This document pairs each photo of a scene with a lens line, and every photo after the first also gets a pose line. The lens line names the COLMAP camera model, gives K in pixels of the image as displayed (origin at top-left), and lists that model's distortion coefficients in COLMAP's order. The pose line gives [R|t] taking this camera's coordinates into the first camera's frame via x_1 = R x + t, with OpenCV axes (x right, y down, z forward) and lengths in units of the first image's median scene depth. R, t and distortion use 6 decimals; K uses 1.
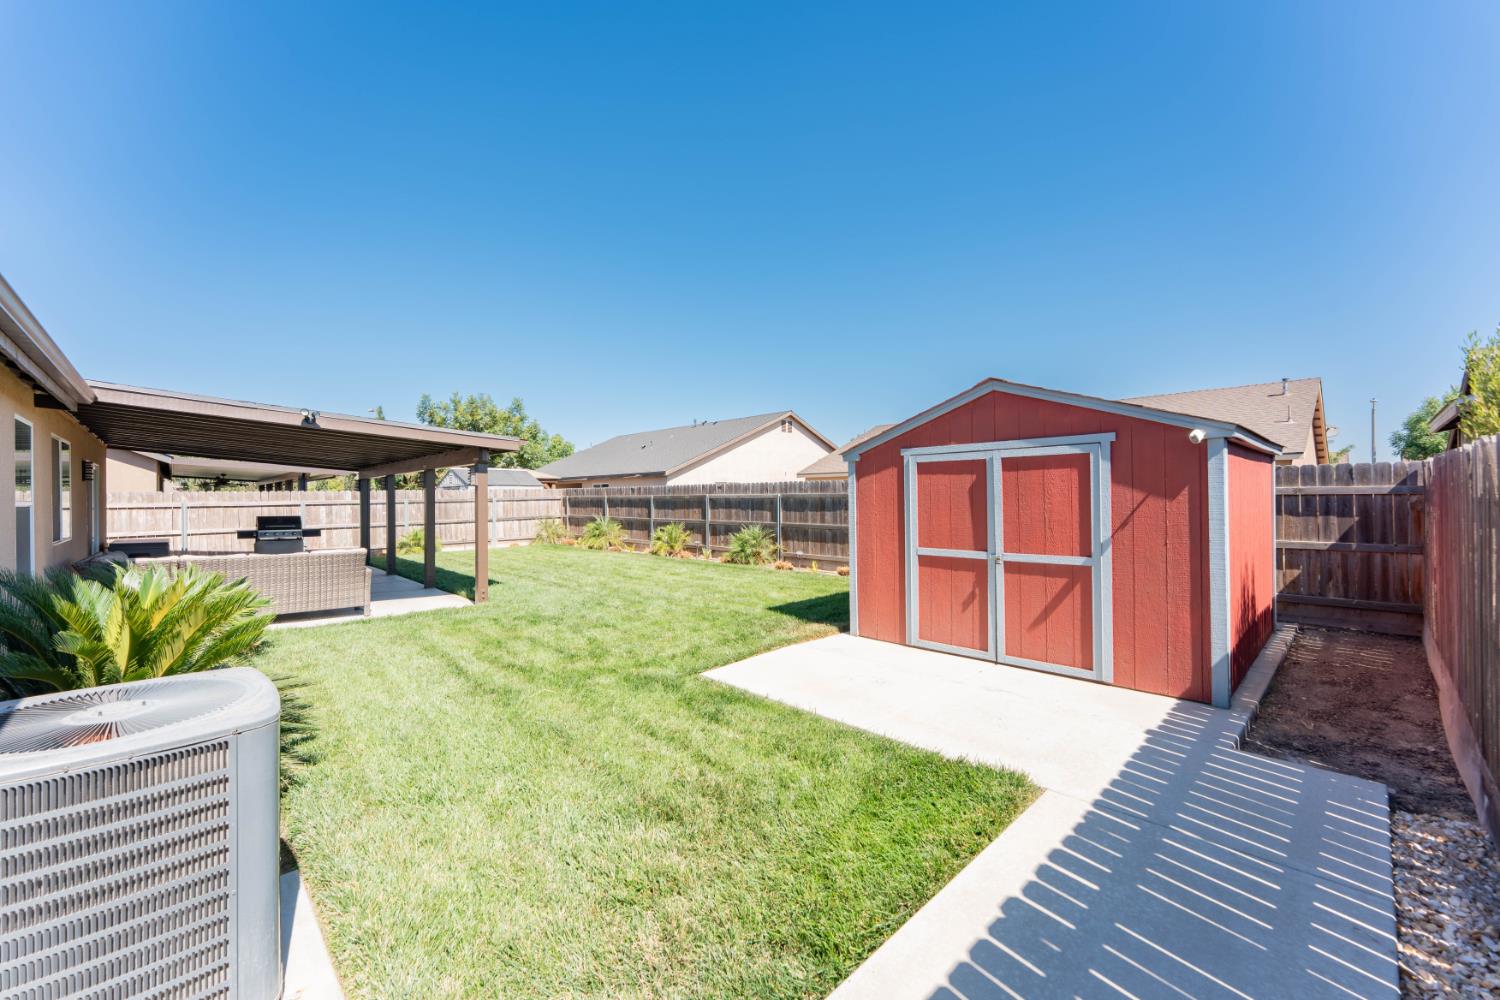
lens RADIAL K [[599.1, 0, 758.9], [0, 599.1, 497.7], [0, 0, 1]] dist [-0.000140, 0.000083]
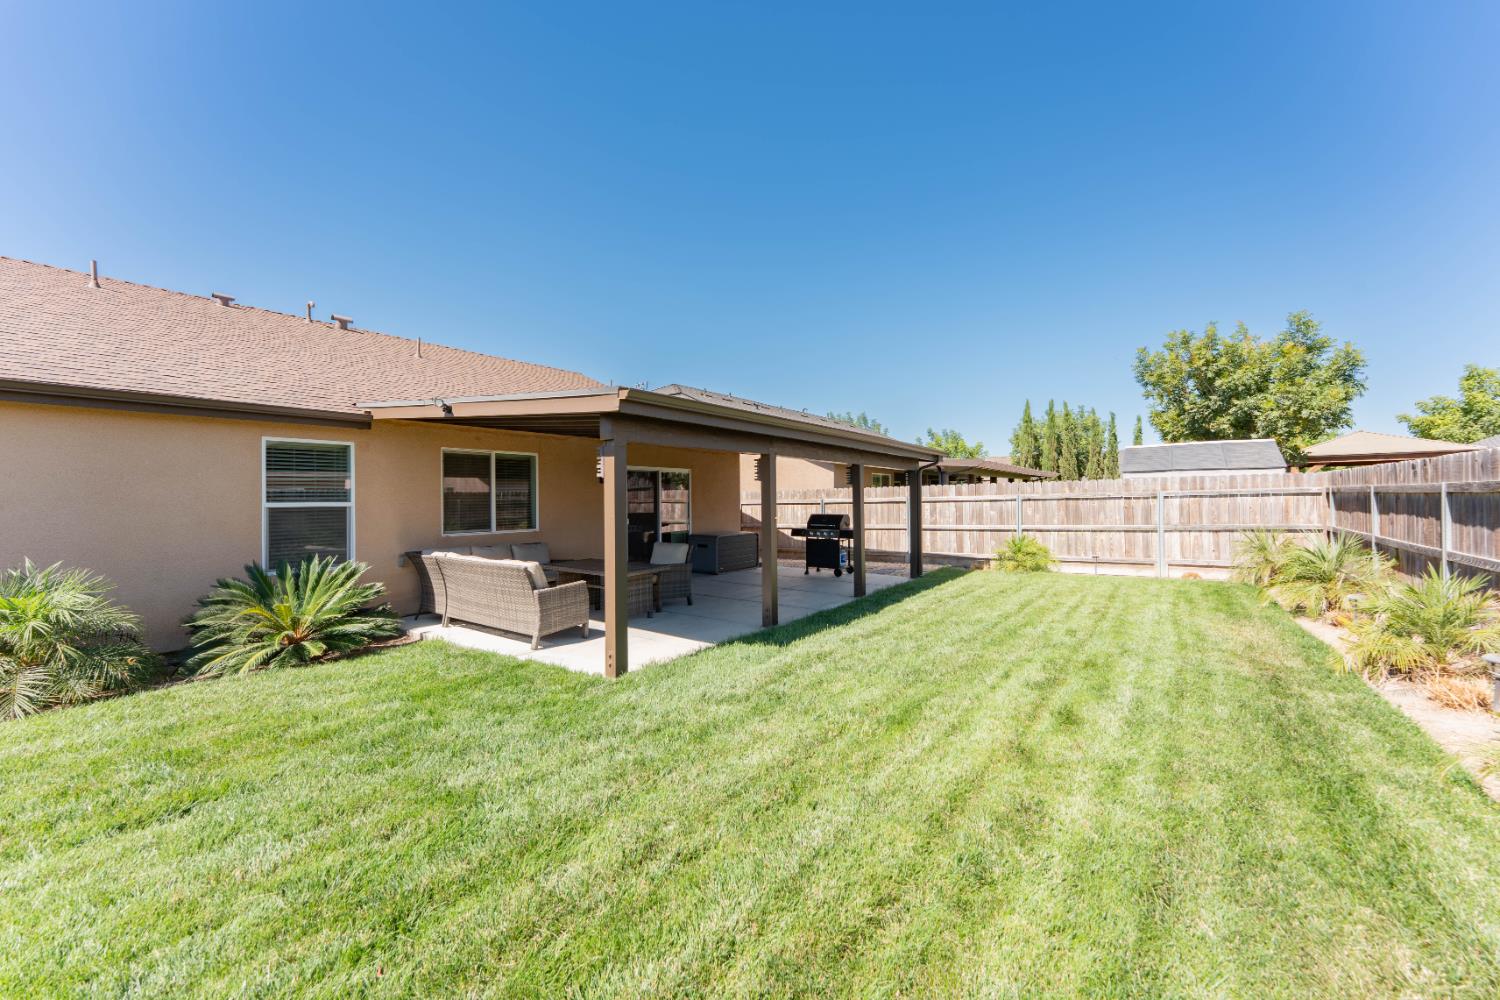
lens RADIAL K [[599.1, 0, 758.9], [0, 599.1, 497.7], [0, 0, 1]] dist [-0.000140, 0.000083]
pose [[0.172378, 0.001842, -0.985029, 0.103737], [0.008457, 0.999959, 0.003350, 0.000261], [0.984995, -0.008907, 0.172355, 0.674203]]
